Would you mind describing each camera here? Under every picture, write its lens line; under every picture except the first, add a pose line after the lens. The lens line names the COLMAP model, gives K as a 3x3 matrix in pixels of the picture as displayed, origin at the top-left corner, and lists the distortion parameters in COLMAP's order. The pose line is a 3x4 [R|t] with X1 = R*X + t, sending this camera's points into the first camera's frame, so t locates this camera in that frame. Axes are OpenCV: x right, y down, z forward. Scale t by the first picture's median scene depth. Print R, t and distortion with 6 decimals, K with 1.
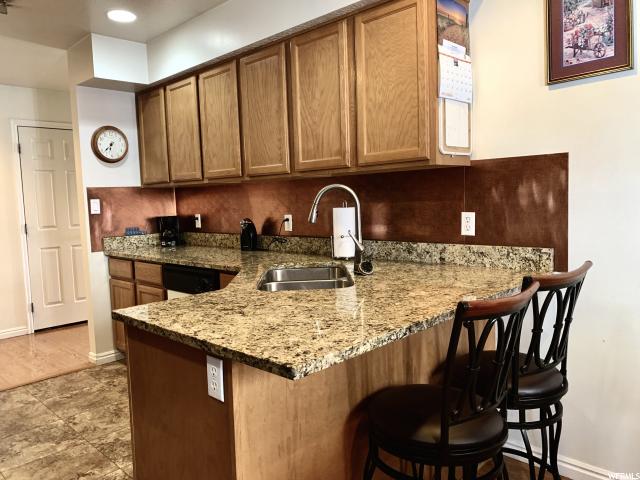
lens RADIAL K [[490.2, 0, 314.6], [0, 490.2, 235.1], [0, 0, 1]] dist [0.079380, -0.100991]
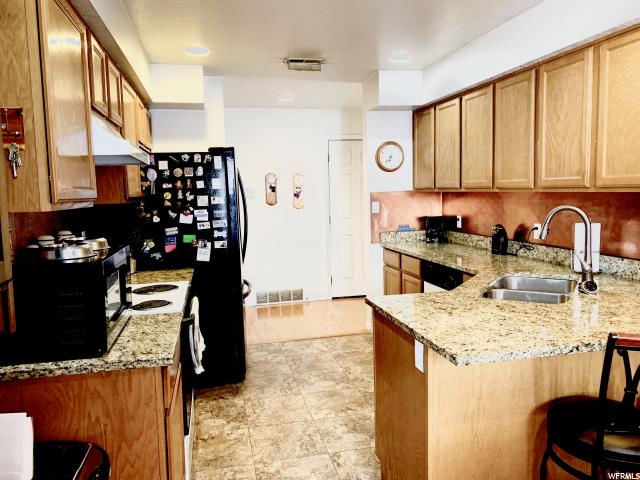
lens RADIAL K [[490.2, 0, 314.6], [0, 490.2, 235.1], [0, 0, 1]] dist [0.079380, -0.100991]
pose [[0.840008, 0.061405, -0.539088, 0.125884], [-0.042575, 0.997971, 0.047334, -0.050235], [0.540901, -0.016809, 0.840919, -0.159848]]
